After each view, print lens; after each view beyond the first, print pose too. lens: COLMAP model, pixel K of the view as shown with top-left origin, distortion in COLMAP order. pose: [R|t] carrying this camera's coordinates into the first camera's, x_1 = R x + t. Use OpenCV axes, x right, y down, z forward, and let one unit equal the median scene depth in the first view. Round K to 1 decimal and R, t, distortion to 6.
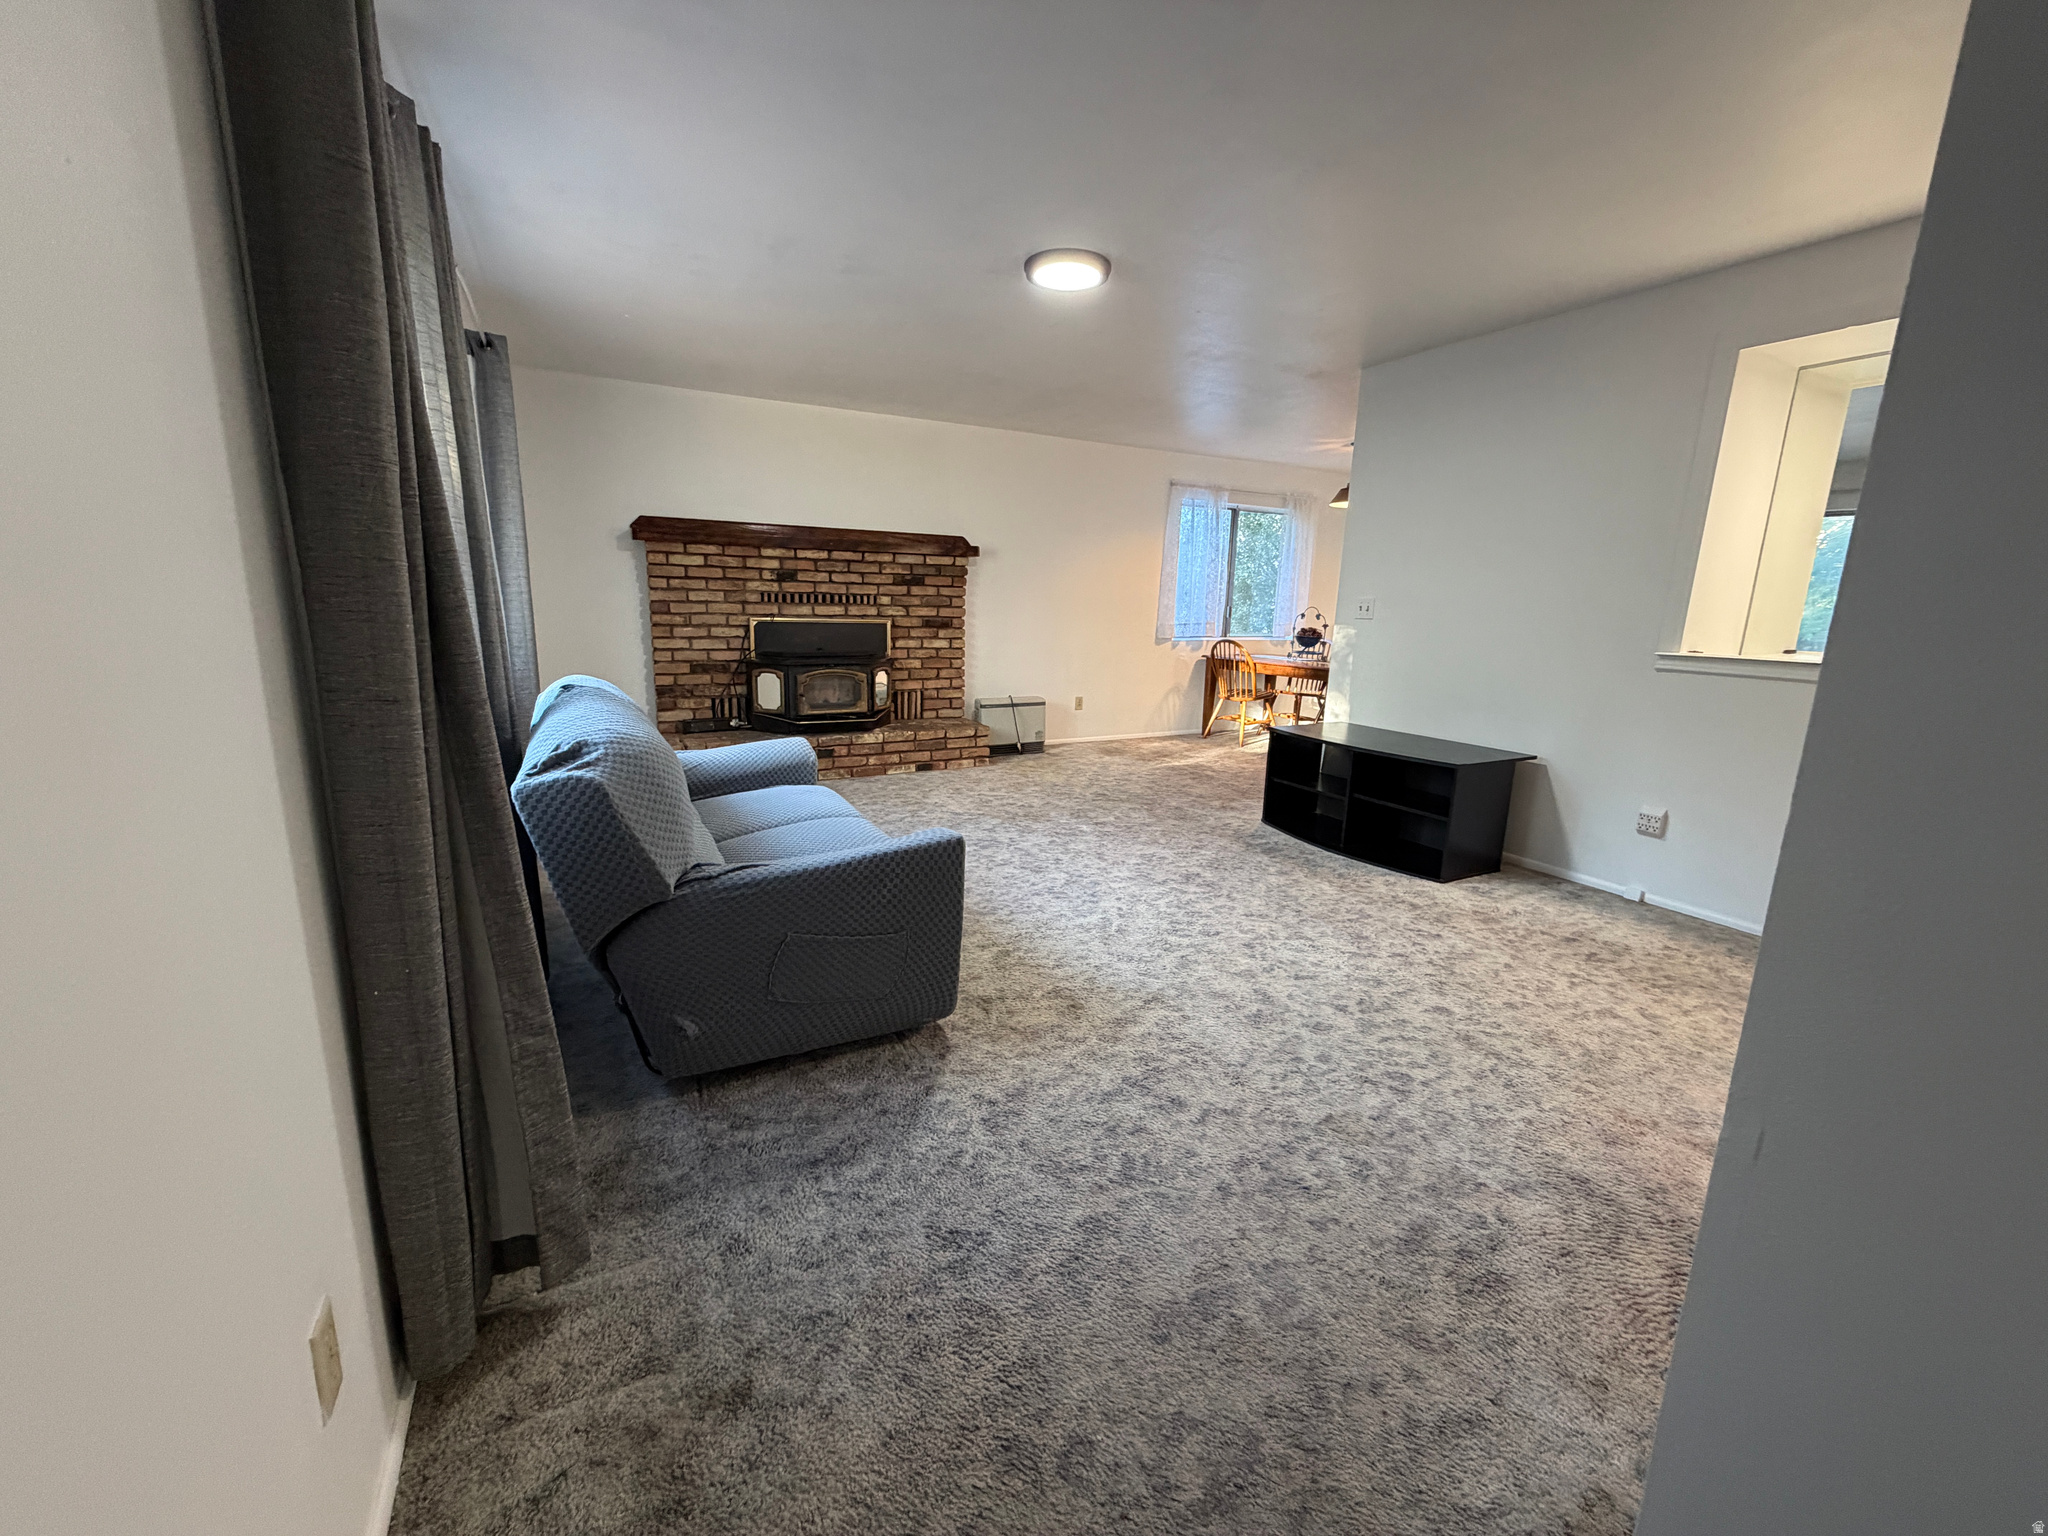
lens RADIAL K [[815.9, 0, 1017.7], [0, 815.9, 771.2], [0, 0, 1]] dist [0.000611, 0.000421]
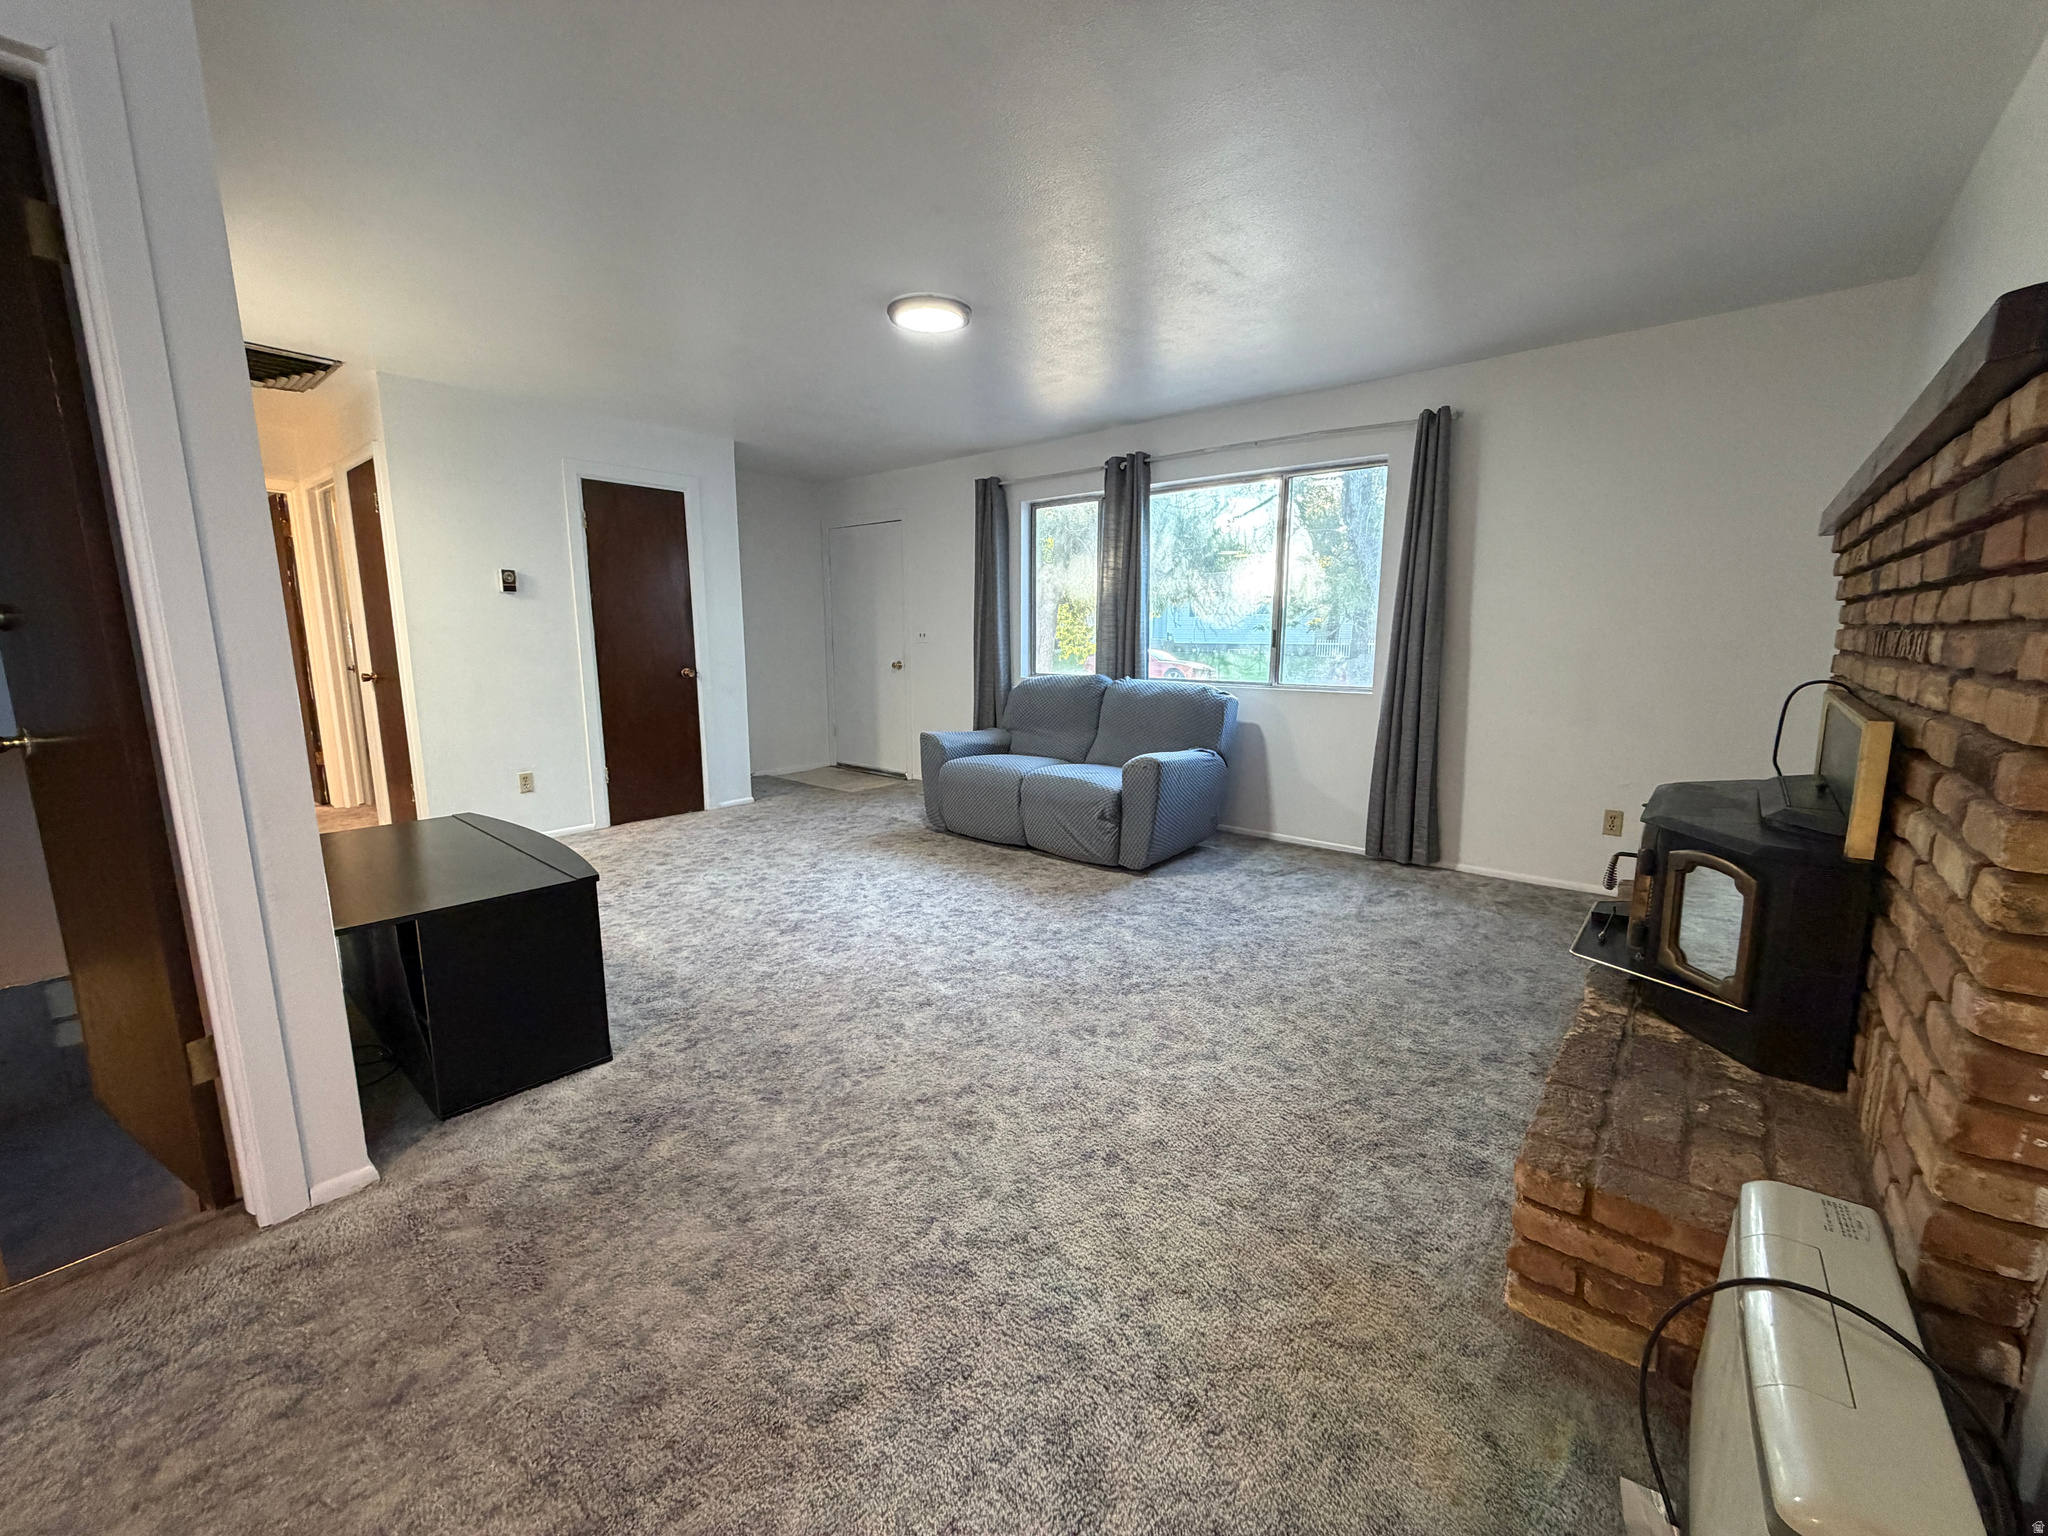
lens RADIAL K [[815.9, 0, 1021.4], [0, 815.9, 762.1], [0, 0, 1]] dist [0.000611, 0.000421]
pose [[-0.928584, 0.035772, -0.369395, 0.294050], [-0.098623, 0.935771, 0.338536, -0.365410], [0.357779, 0.350790, -0.865413, 1.755560]]
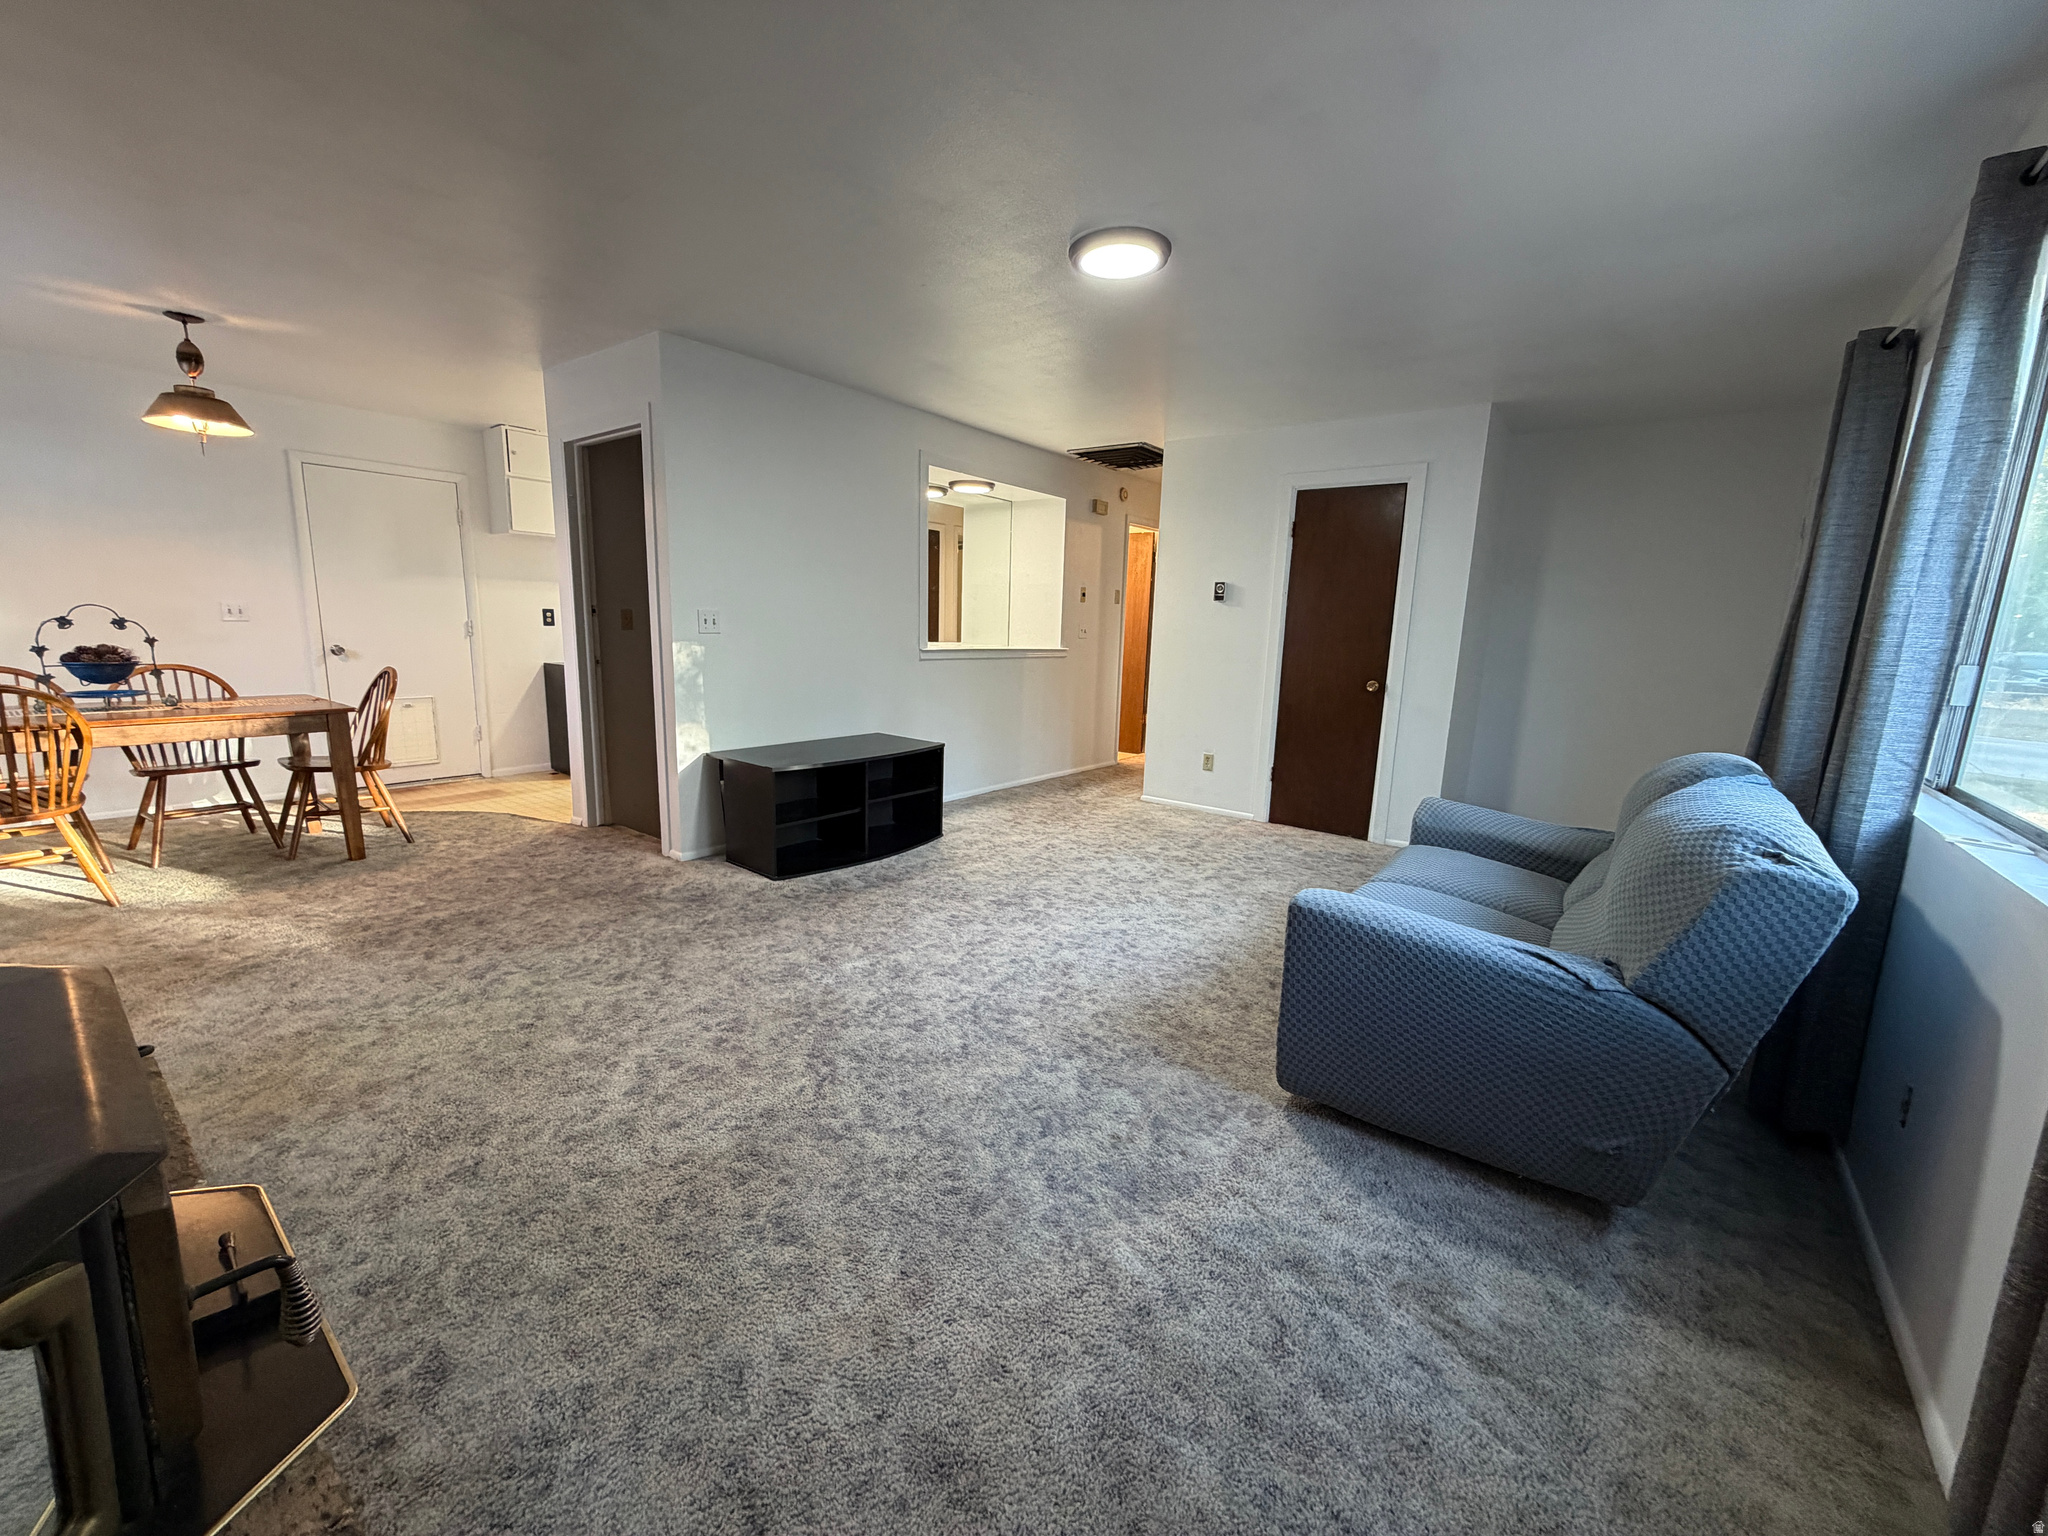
lens RADIAL K [[815.9, 0, 1015.6], [0, 815.9, 767.7], [0, 0, 1]] dist [0.000611, 0.000421]
pose [[-0.404438, -0.198192, 0.892833, -0.629754], [0.151630, 0.948195, 0.279167, -0.294168], [-0.901908, 0.248286, -0.353434, 1.257061]]
